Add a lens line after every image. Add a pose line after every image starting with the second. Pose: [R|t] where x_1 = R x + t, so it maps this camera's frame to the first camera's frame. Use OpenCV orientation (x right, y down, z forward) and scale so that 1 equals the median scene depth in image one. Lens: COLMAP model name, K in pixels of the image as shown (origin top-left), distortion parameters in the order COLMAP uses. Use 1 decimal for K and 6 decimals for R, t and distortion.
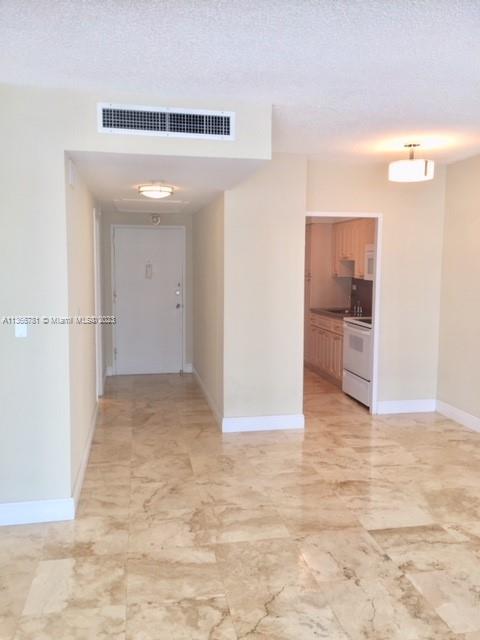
lens RADIAL K [[542.3, 0, 240.0], [0, 542.3, 320.0], [0, 0, 1]] dist [0.081707, -0.103815]
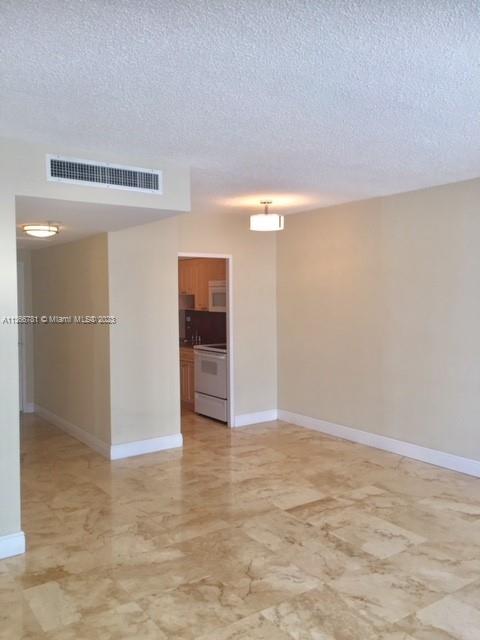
lens RADIAL K [[542.3, 0, 240.0], [0, 542.3, 320.0], [0, 0, 1]] dist [0.081707, -0.103815]
pose [[0.913911, -0.034472, 0.404449, -0.309232], [0.059981, 0.996918, -0.050566, 0.009240], [-0.401459, 0.070472, 0.913162, -0.108501]]
